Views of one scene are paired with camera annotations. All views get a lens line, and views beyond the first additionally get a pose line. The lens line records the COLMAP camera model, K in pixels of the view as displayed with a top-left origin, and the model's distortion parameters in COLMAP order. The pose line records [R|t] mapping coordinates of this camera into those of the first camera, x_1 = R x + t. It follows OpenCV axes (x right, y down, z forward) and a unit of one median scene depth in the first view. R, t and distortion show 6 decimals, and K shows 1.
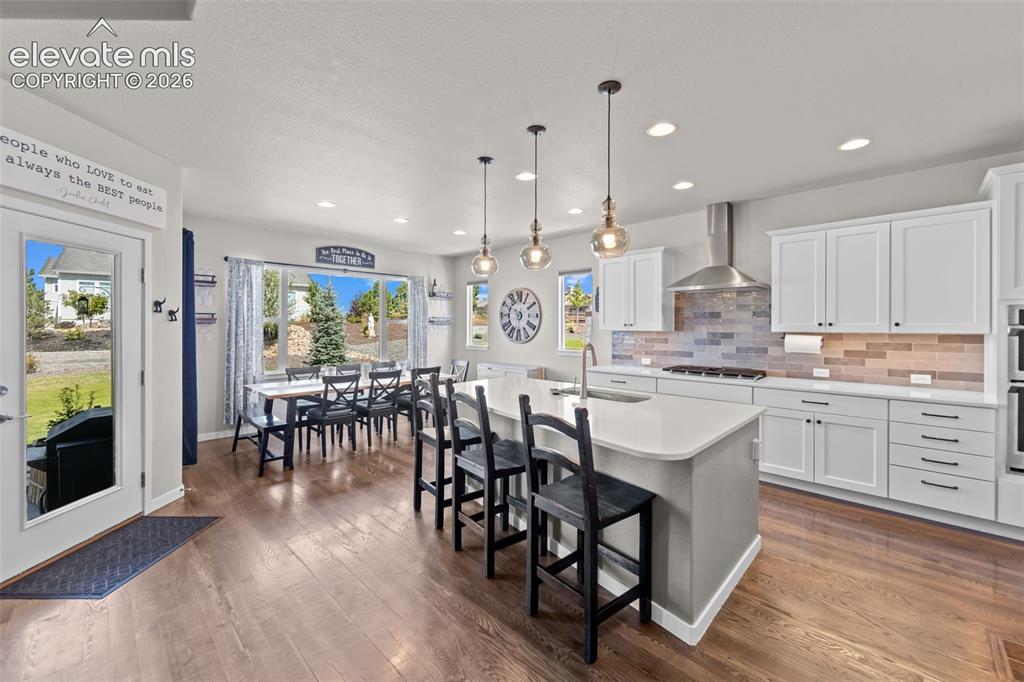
lens RADIAL K [[411.2, 0, 512.1], [0, 411.2, 329.7], [0, 0, 1]] dist [-0.001685, -0.000099]
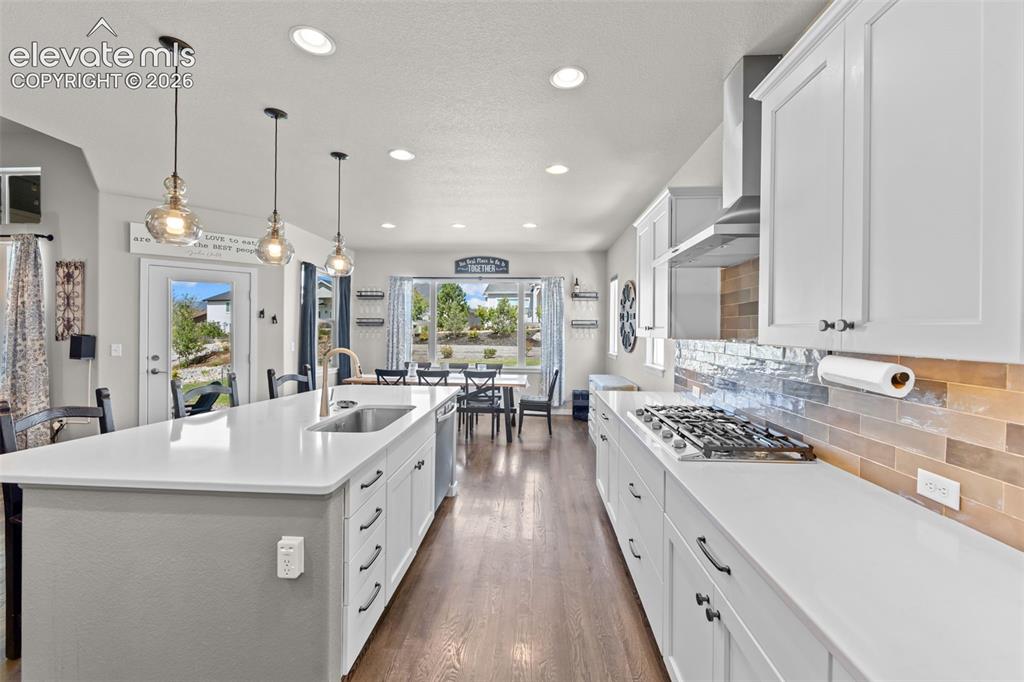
lens RADIAL K [[405.5, 0, 512.0], [0, 405.5, 341.0], [0, 0, 1]] dist [0.000677, -0.000046]
pose [[0.646478, 0.029920, -0.762346, 0.663120], [-0.017441, 0.999549, 0.024440, -0.003962], [0.762733, -0.002504, 0.646708, 0.488291]]
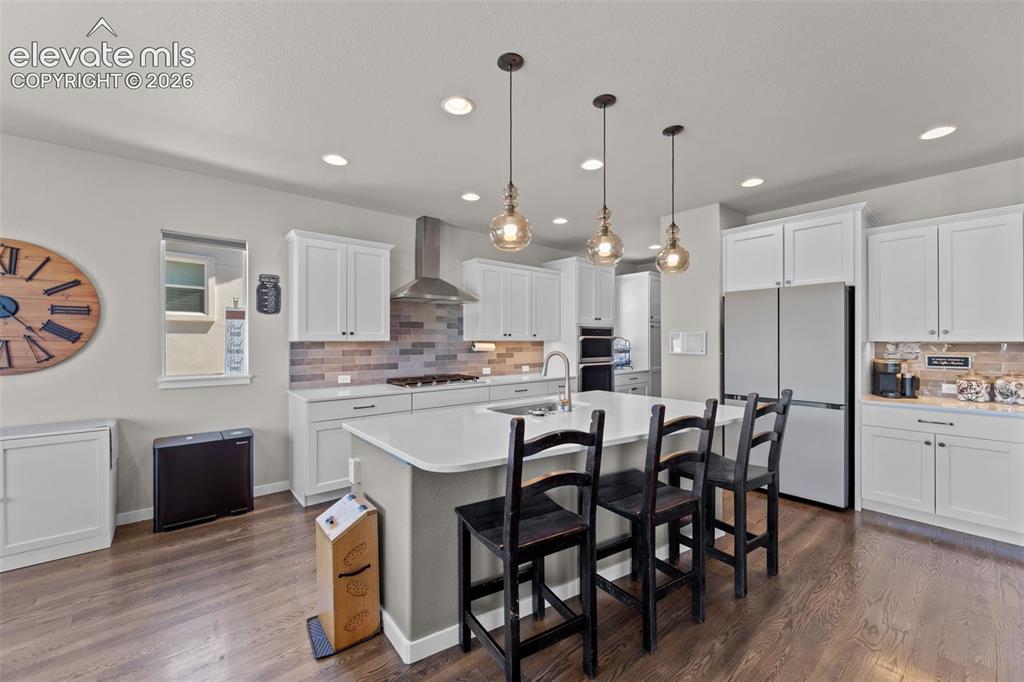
lens RADIAL K [[405.5, 0, 512.0], [0, 405.5, 341.0], [0, 0, 1]] dist [0.000677, -0.000046]
pose [[0.107370, -0.001392, 0.994218, -0.475275], [0.009571, 0.999954, 0.000366, 0.005920], [-0.994173, 0.009476, 0.107379, 0.662403]]
